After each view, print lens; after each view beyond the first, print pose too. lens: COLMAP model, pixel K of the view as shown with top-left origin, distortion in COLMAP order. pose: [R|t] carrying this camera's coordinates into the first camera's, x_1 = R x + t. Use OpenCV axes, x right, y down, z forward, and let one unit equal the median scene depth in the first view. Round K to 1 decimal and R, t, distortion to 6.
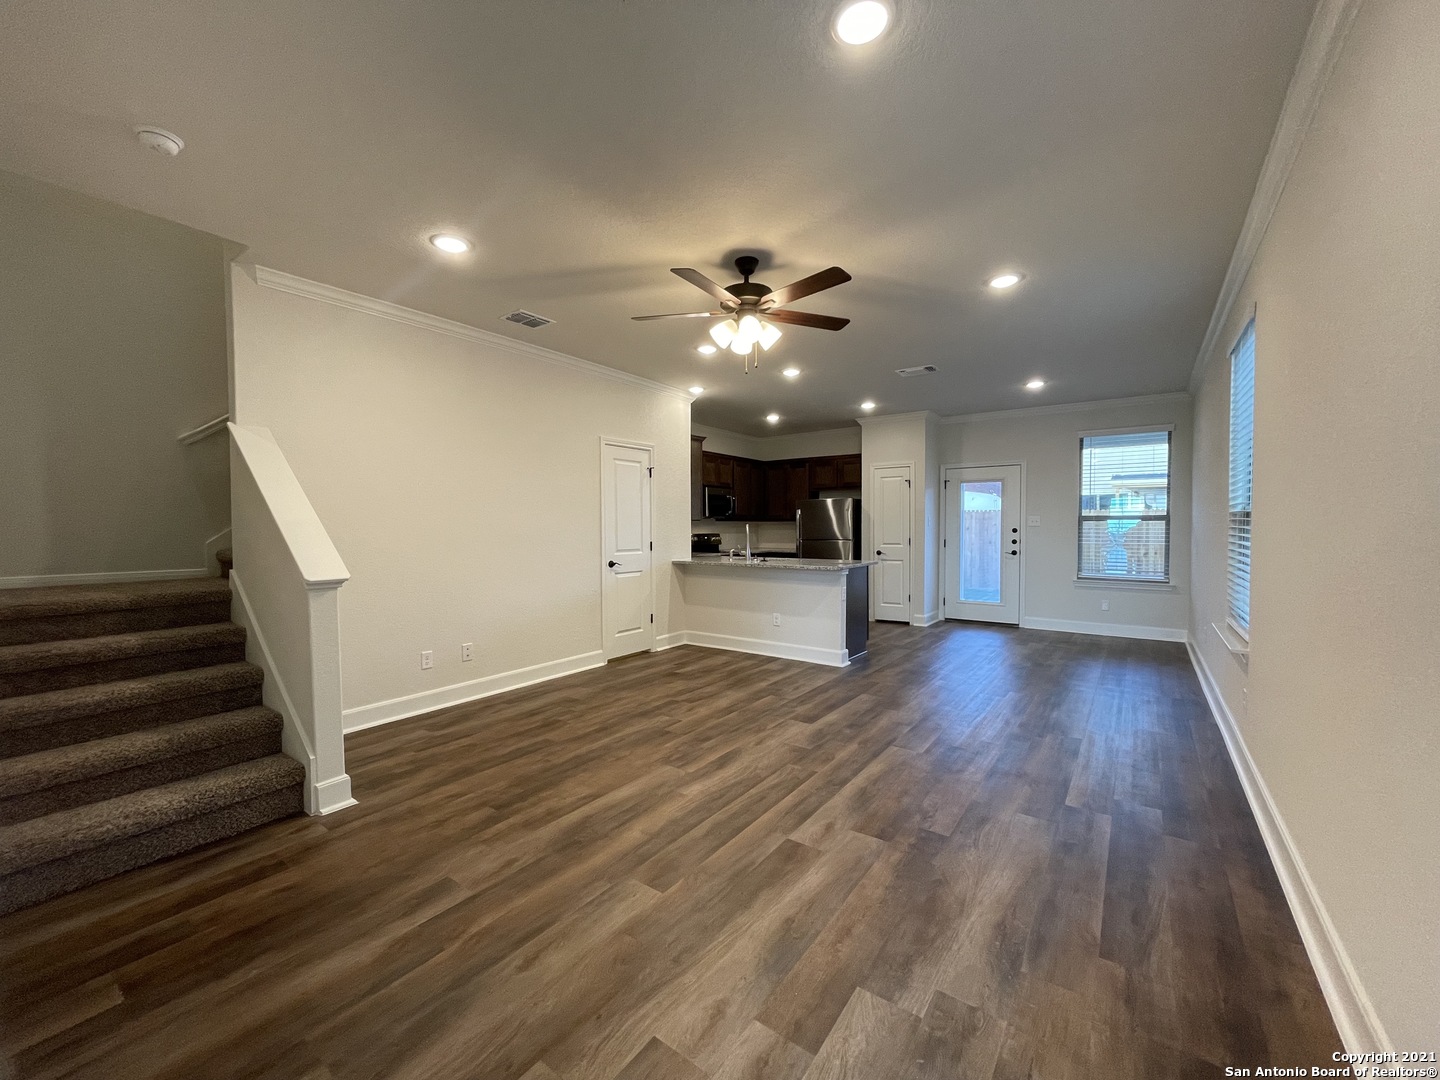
lens RADIAL K [[579.6, 0, 707.9], [0, 579.6, 539.1], [0, 0, 1]] dist [-0.001453, 0.000183]
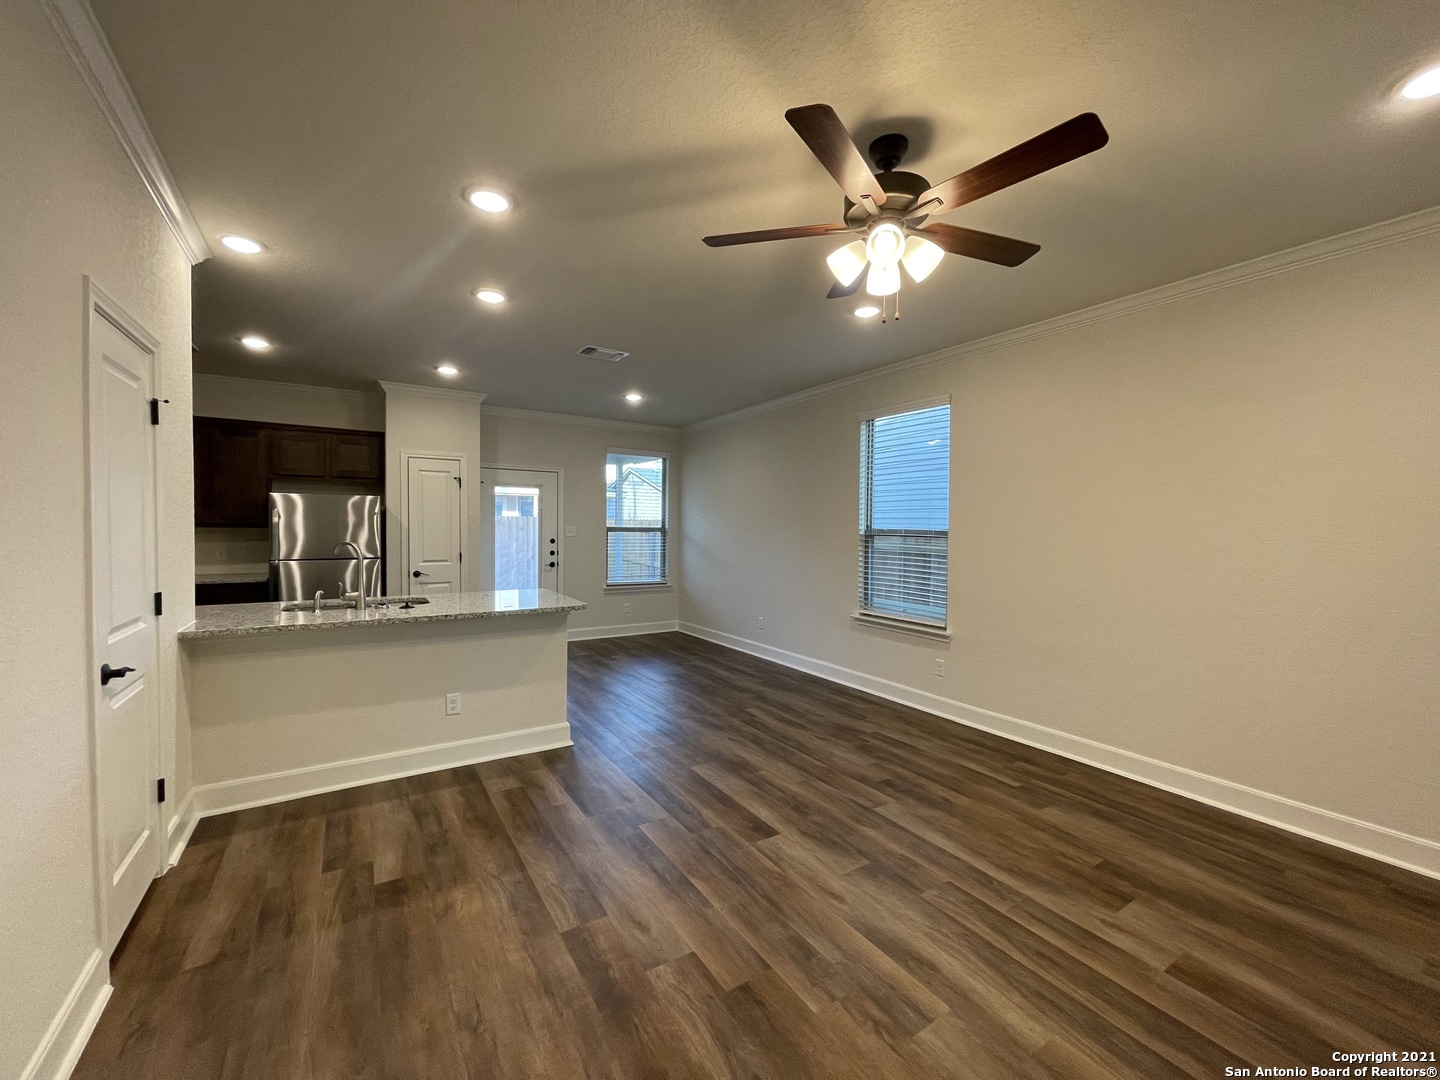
lens RADIAL K [[579.6, 0, 712.9], [0, 579.6, 541.7], [0, 0, 1]] dist [-0.001453, 0.000183]
pose [[0.361136, -0.017578, 0.932347, -0.434360], [0.009214, 0.999841, 0.015281, -0.043546], [-0.932468, 0.003072, 0.361241, 0.696401]]
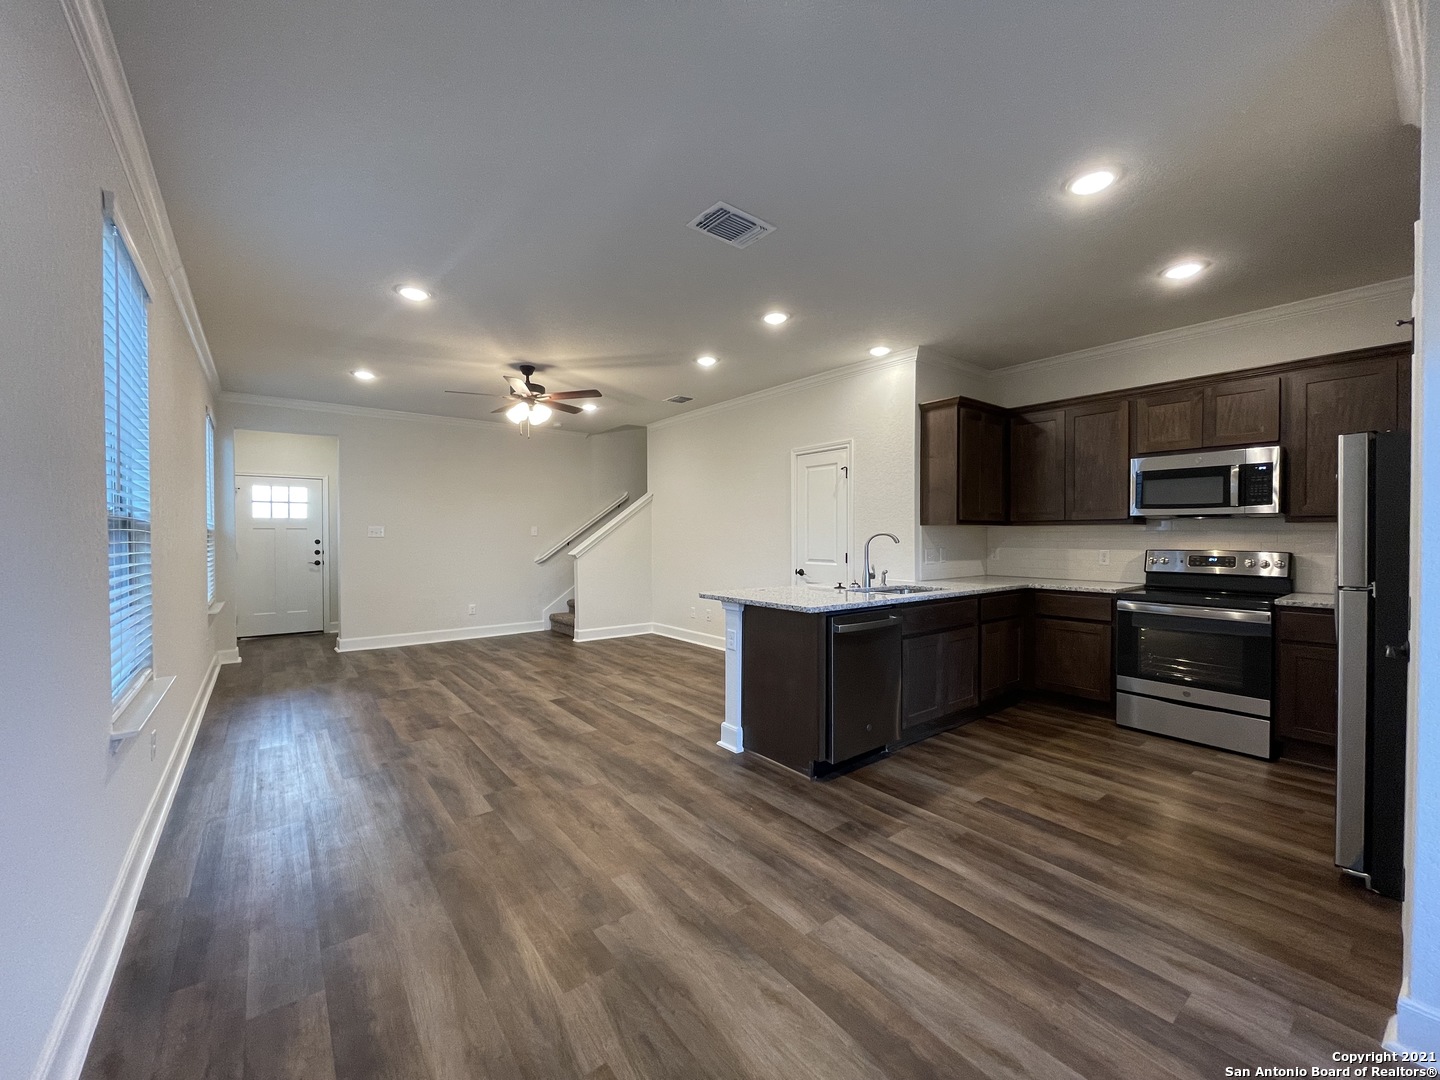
lens RADIAL K [[579.6, 0, 711.3], [0, 579.6, 540.3], [0, 0, 1]] dist [-0.001453, 0.000183]
pose [[-0.270152, 0.014138, -0.962714, 1.057020], [-0.018632, 0.999628, 0.019909, -0.037157], [0.962637, 0.023316, -0.269788, 1.397427]]
